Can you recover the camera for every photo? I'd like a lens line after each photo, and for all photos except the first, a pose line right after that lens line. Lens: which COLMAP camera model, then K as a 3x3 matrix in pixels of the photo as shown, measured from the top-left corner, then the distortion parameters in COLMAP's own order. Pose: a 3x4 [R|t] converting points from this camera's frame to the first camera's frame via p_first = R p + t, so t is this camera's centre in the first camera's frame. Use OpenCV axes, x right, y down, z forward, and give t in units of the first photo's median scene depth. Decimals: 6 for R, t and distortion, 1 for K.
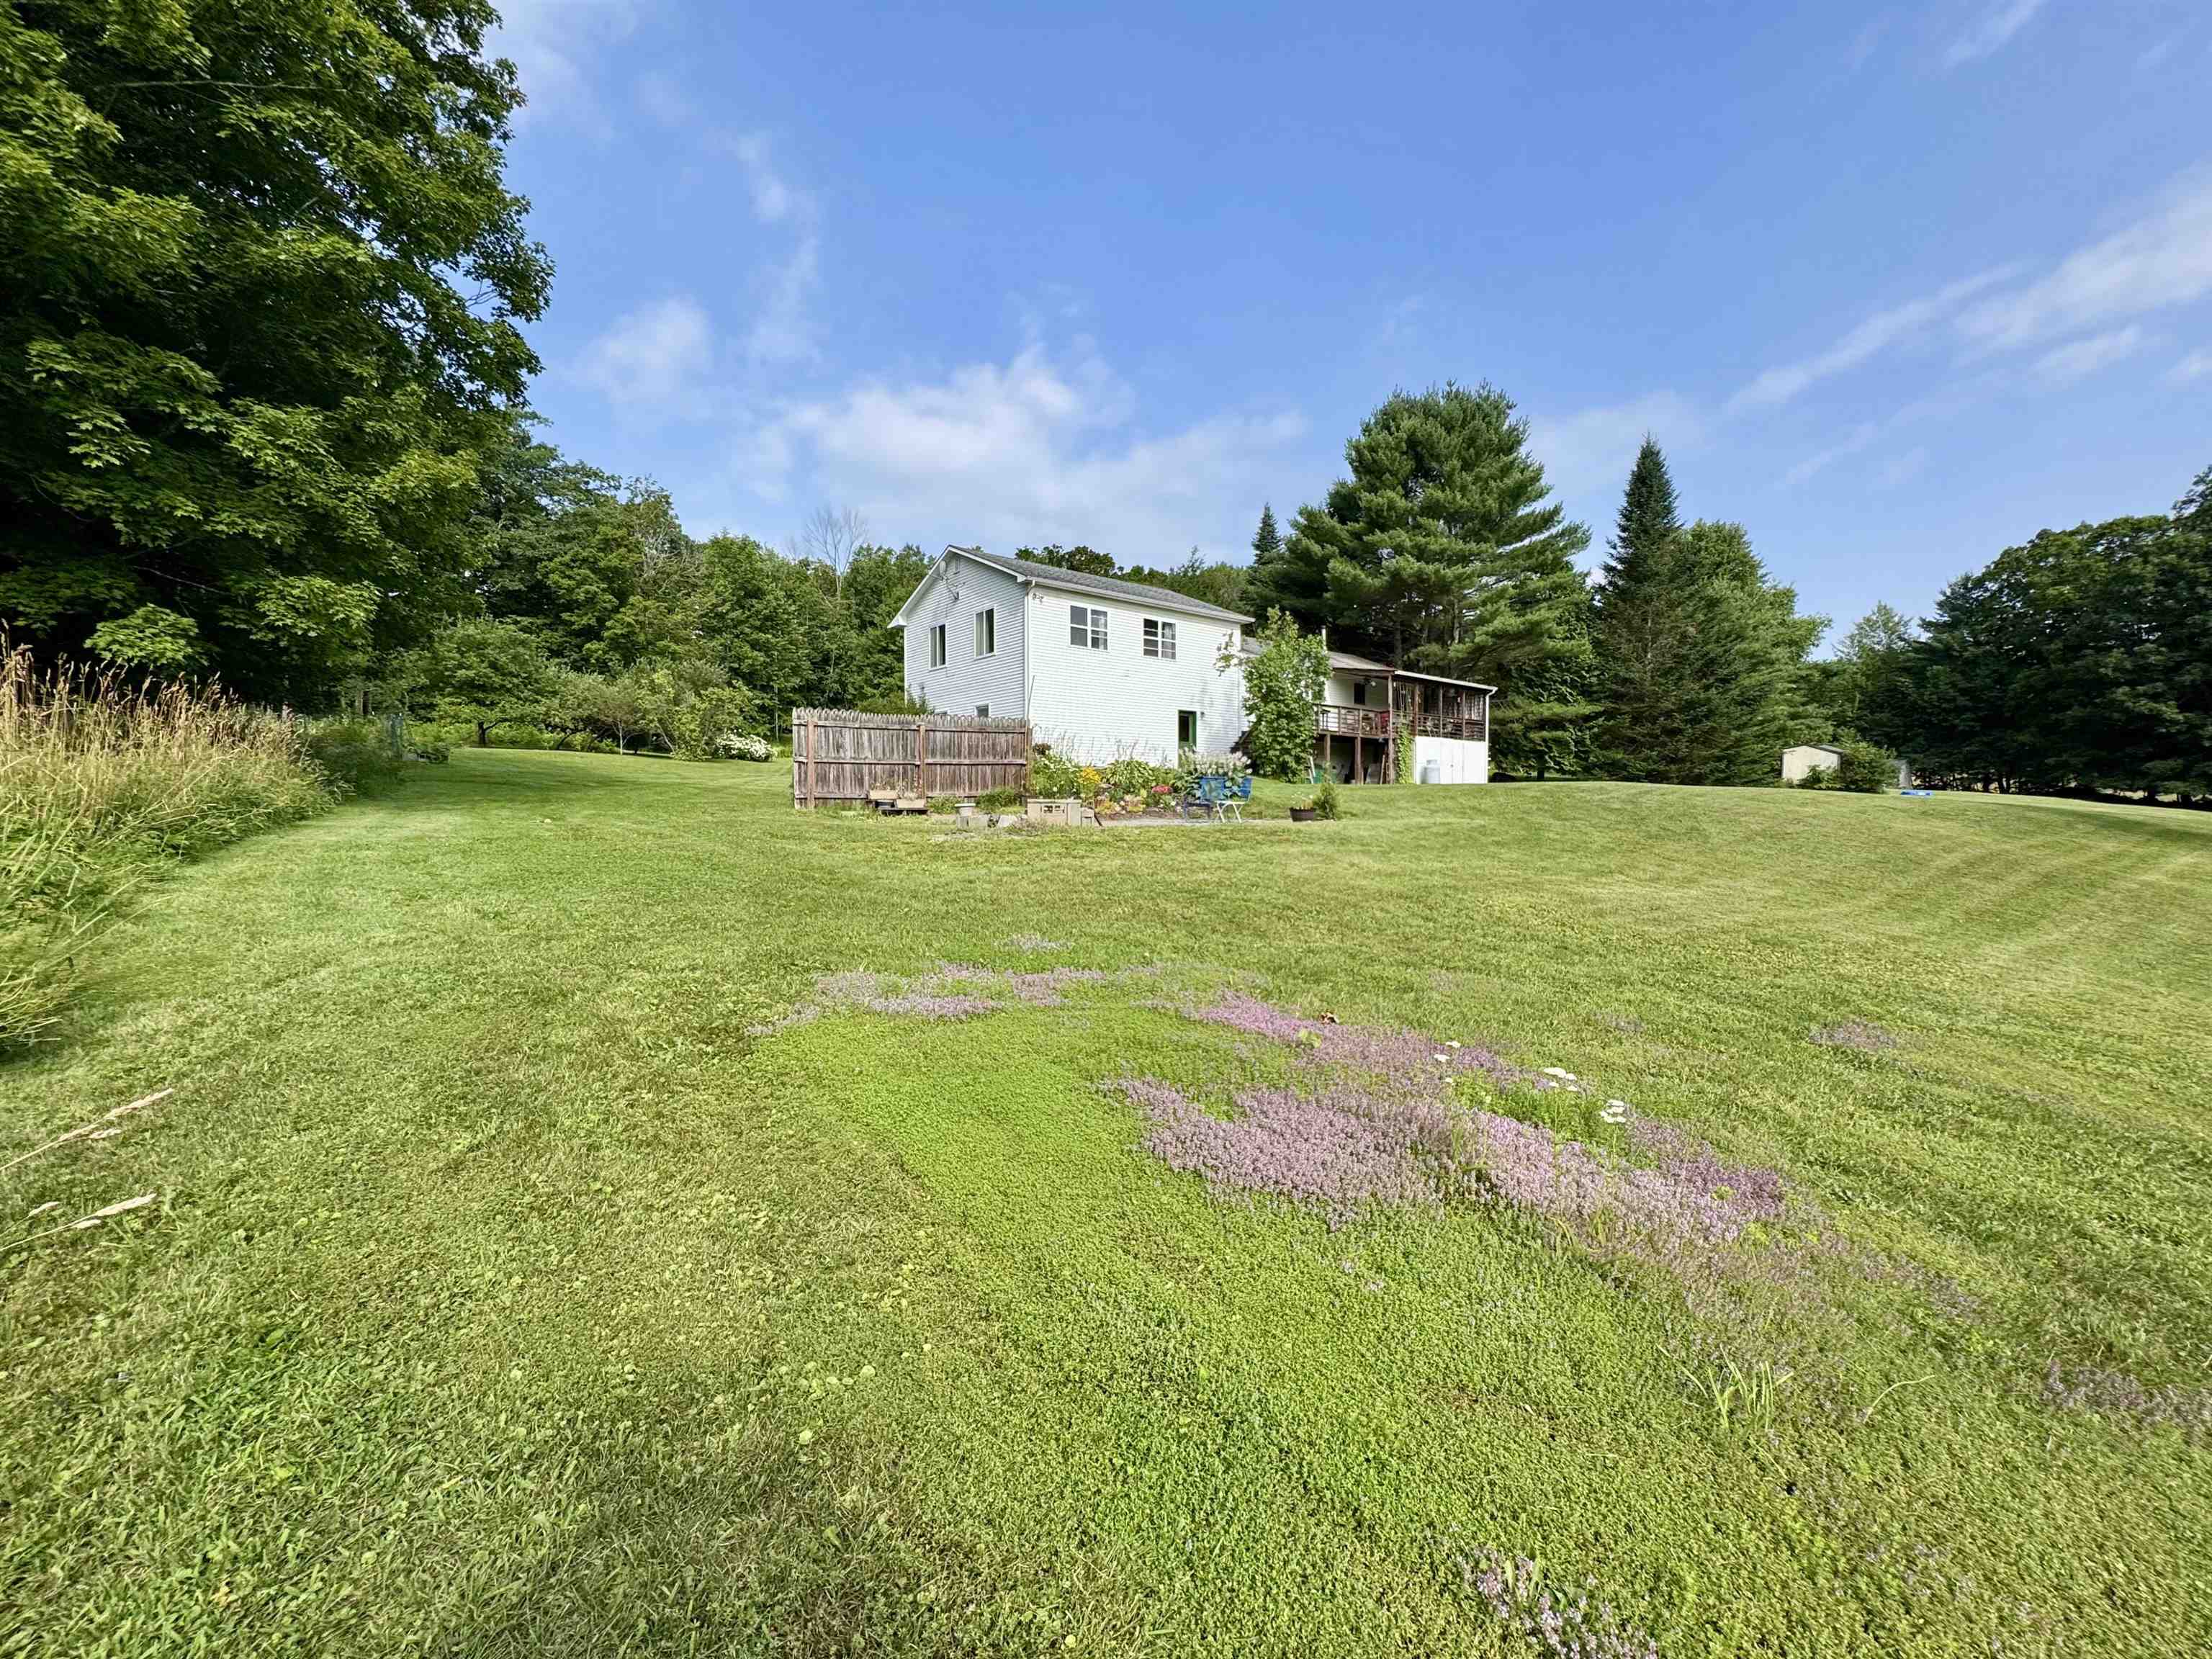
lens RADIAL K [[883.4, 0, 1112.7], [0, 883.4, 828.5], [0, 0, 1]] dist [-0.002149, 0.002176]
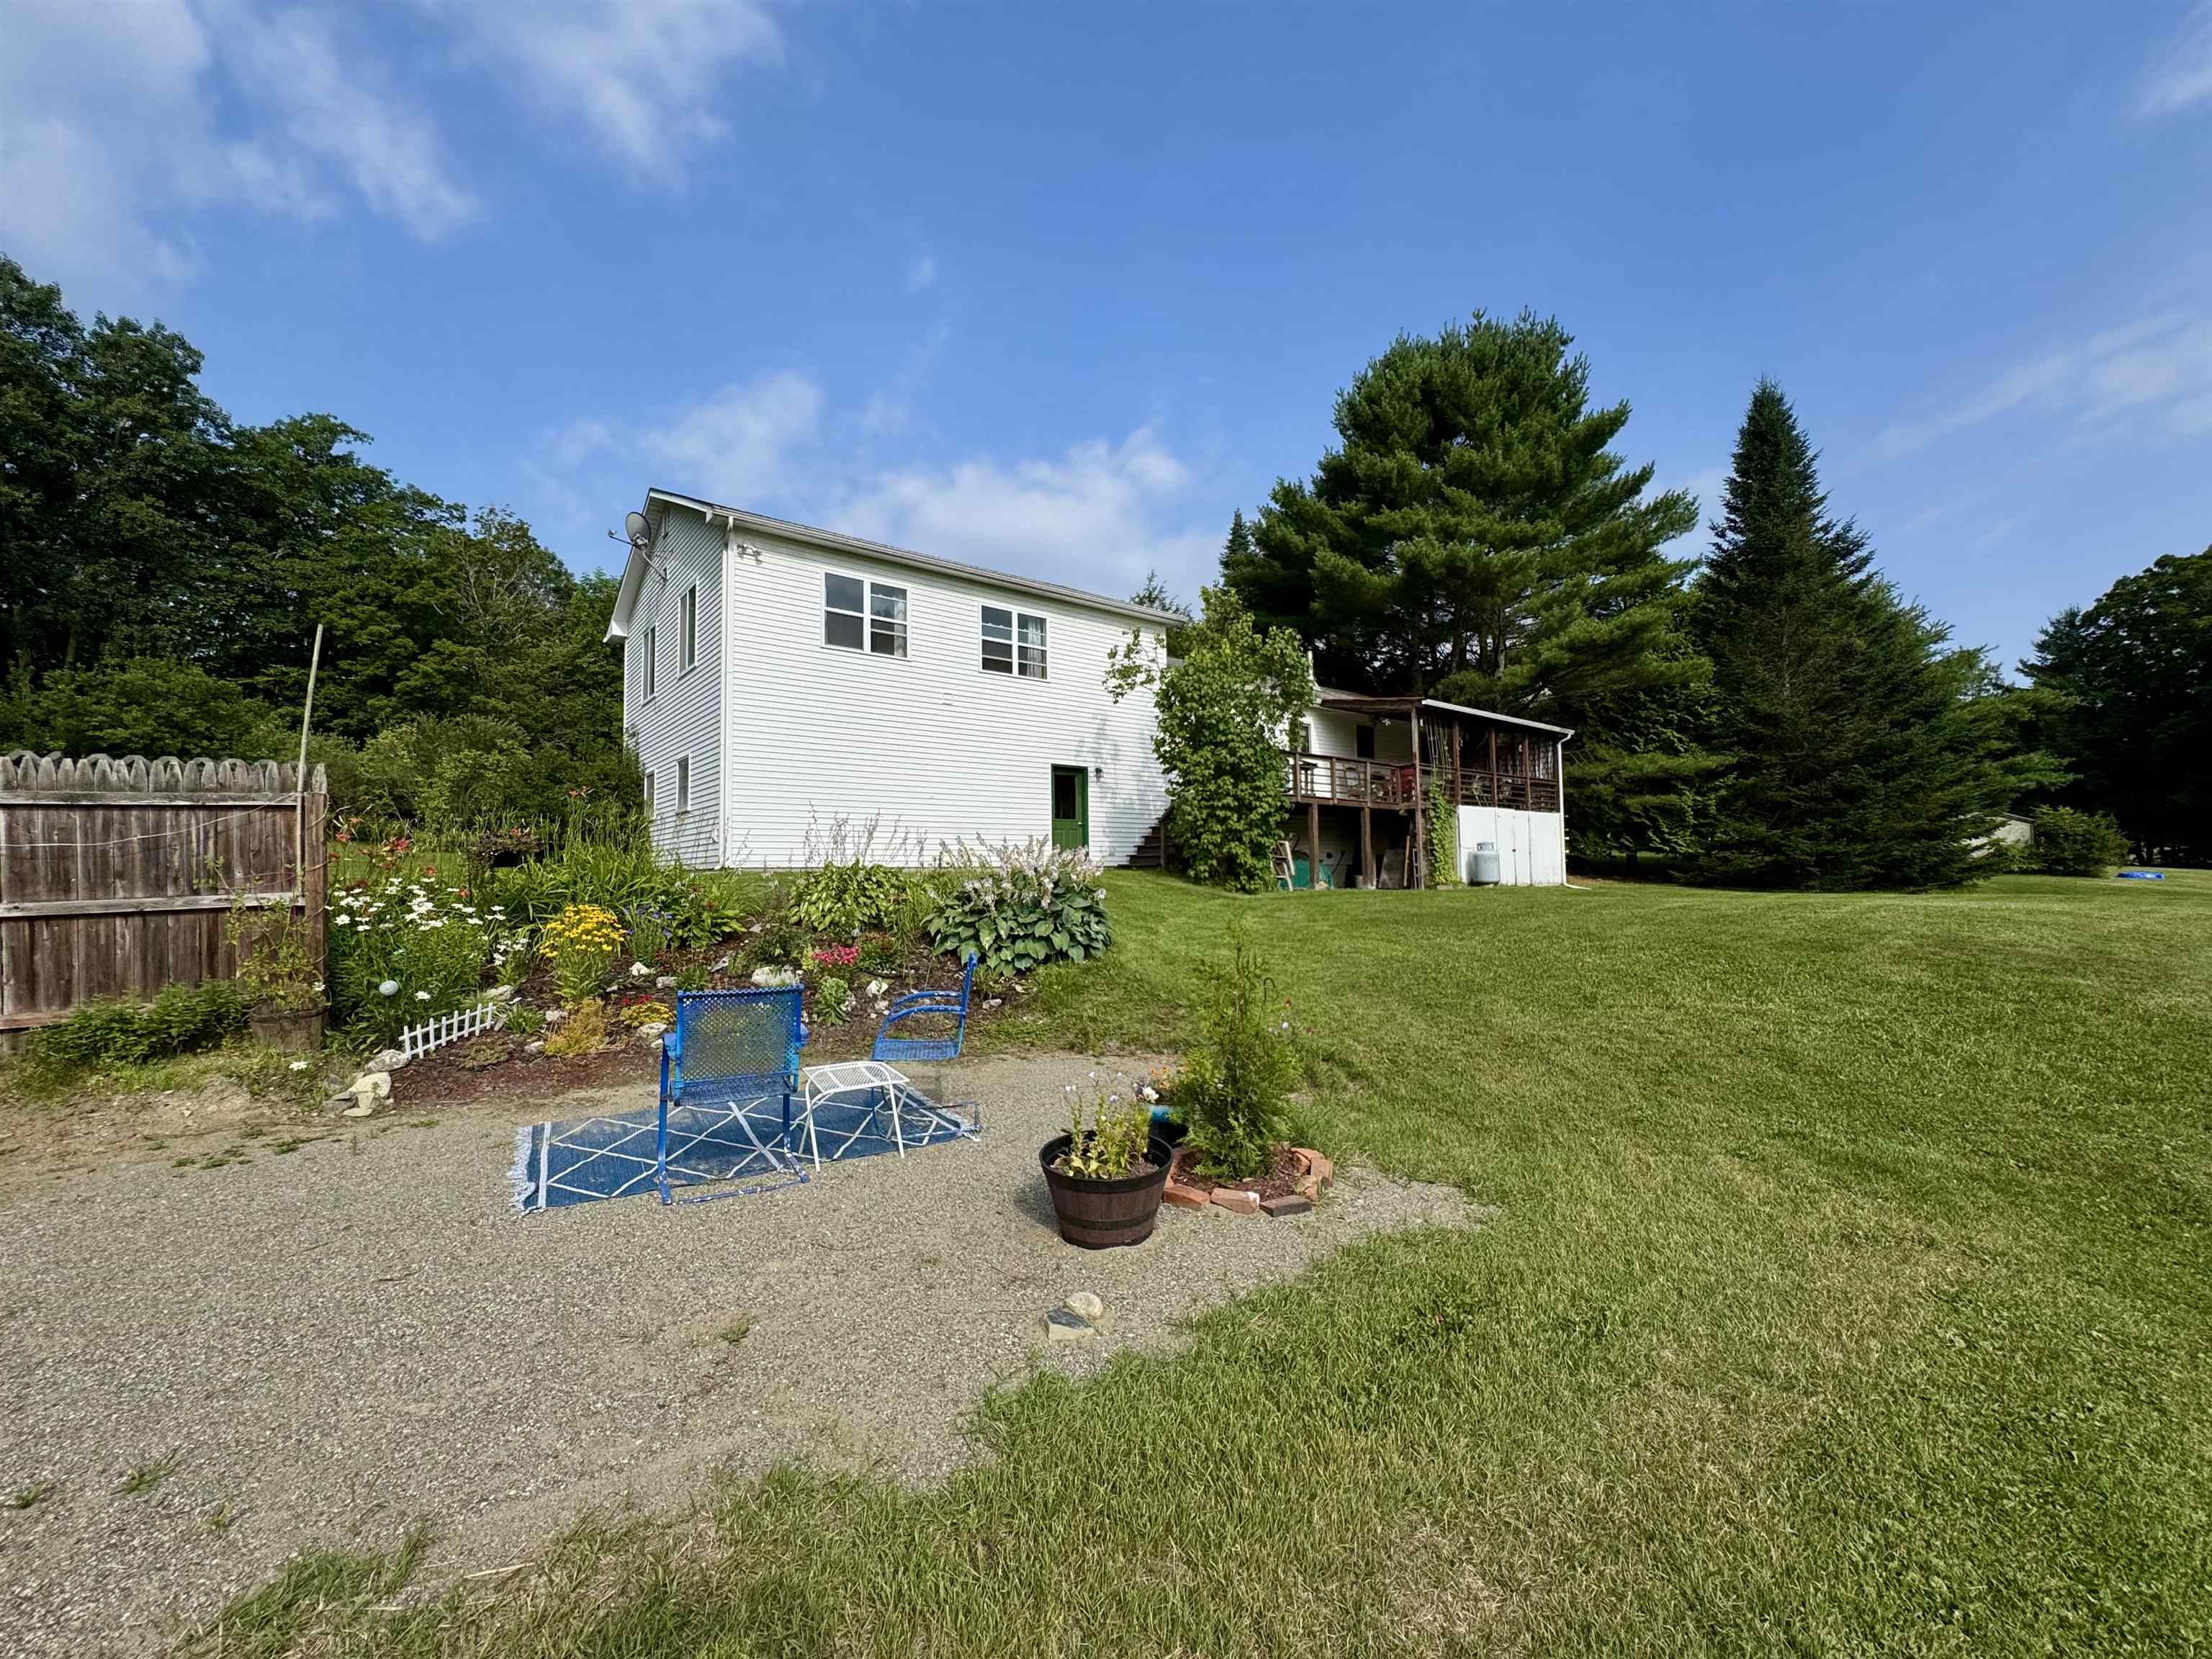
lens RADIAL K [[881.3, 0, 1111.2], [0, 881.3, 827.3], [0, 0, 1]] dist [-0.004670, 0.000138]
pose [[0.999854, -0.011076, -0.012976, 0.094587], [0.009967, 0.996534, -0.082586, -0.035639], [0.013845, 0.082444, 0.996500, 0.337359]]
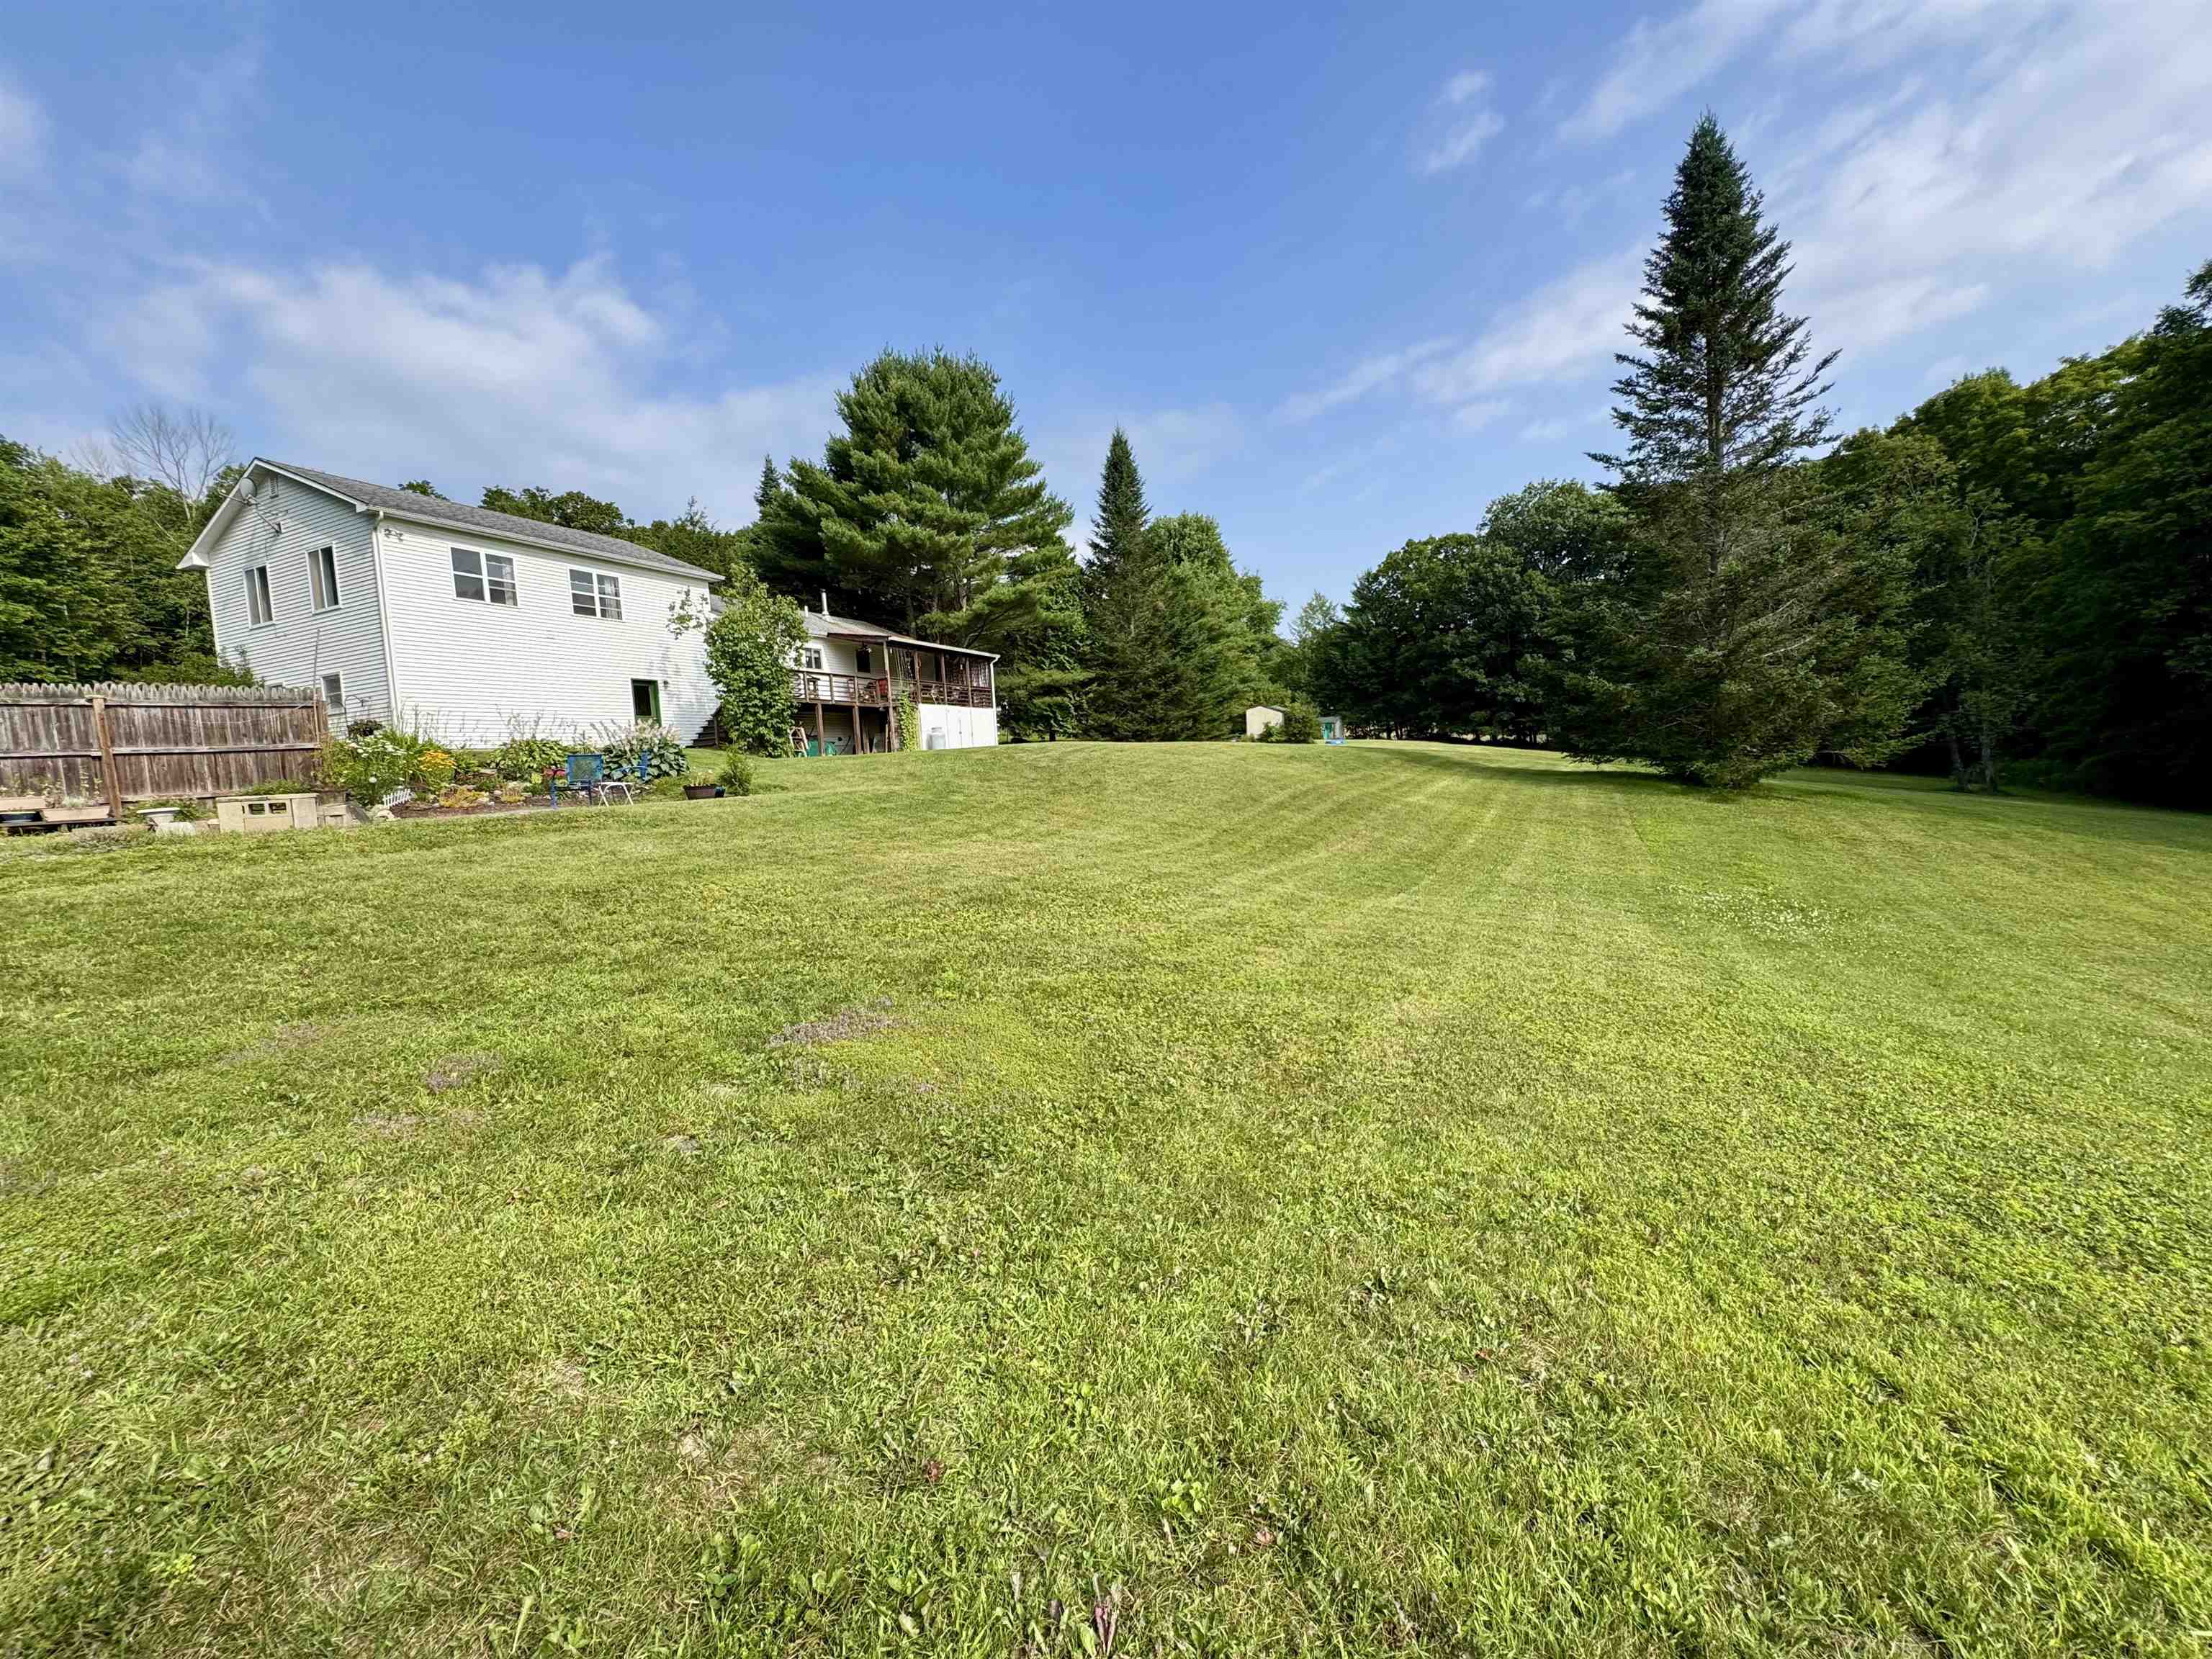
lens RADIAL K [[881.3, 0, 1111.2], [0, 881.3, 827.3], [0, 0, 1]] dist [-0.004670, 0.000138]
pose [[0.895498, -0.081722, 0.437499, 0.083695], [0.068965, 0.996604, 0.044997, 0.003062], [-0.439690, -0.010122, 0.898092, 0.016748]]
